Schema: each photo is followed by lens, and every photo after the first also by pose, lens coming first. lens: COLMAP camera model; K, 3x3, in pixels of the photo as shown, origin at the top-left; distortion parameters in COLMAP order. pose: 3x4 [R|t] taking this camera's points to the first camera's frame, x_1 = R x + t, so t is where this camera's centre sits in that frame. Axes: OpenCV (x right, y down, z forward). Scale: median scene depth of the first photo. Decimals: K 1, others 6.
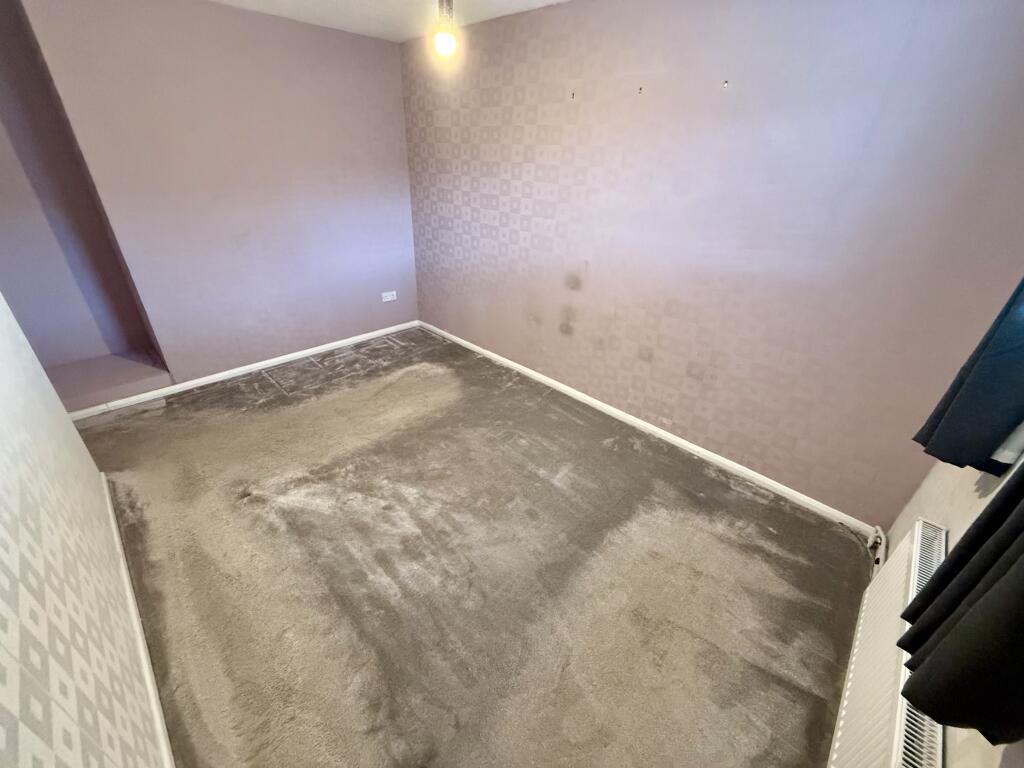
lens RADIAL K [[409.0, 0, 509.5], [0, 409.0, 383.0], [0, 0, 1]] dist [-0.000060, -0.000046]
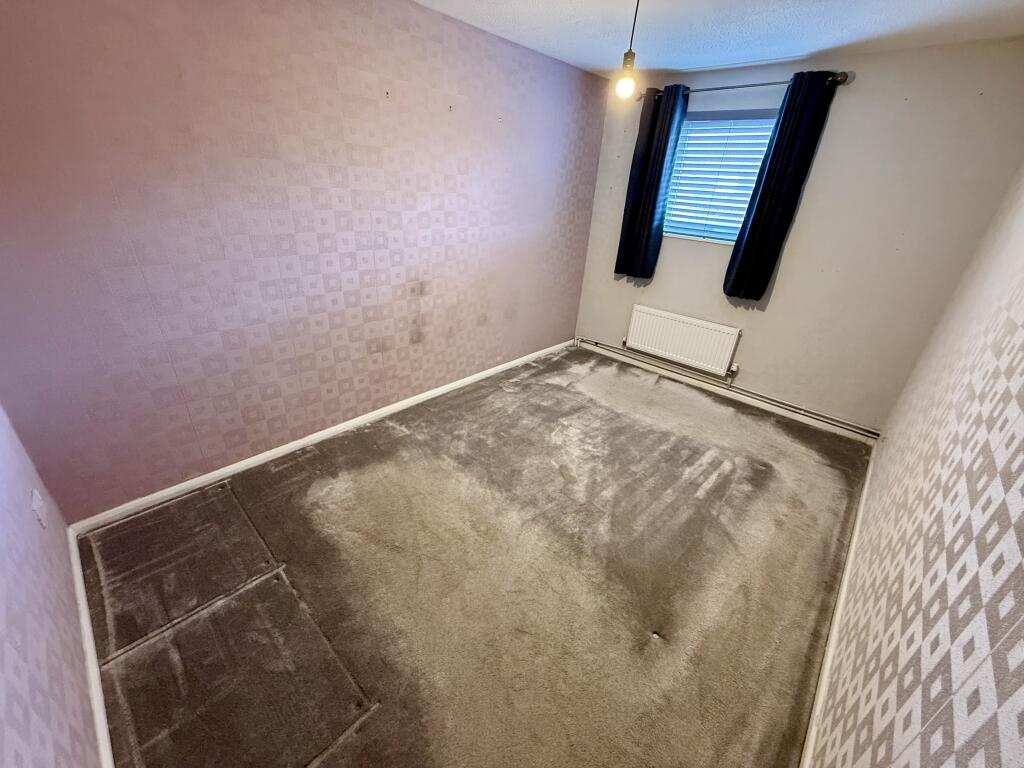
lens RADIAL K [[409.0, 0, 509.5], [0, 409.0, 383.0], [0, 0, 1]] dist [-0.000060, -0.000046]
pose [[0.002390, -0.486293, 0.873793, -0.797155], [0.429476, 0.789604, 0.438265, -0.399957], [-0.903075, 0.374225, 0.210738, 0.679701]]
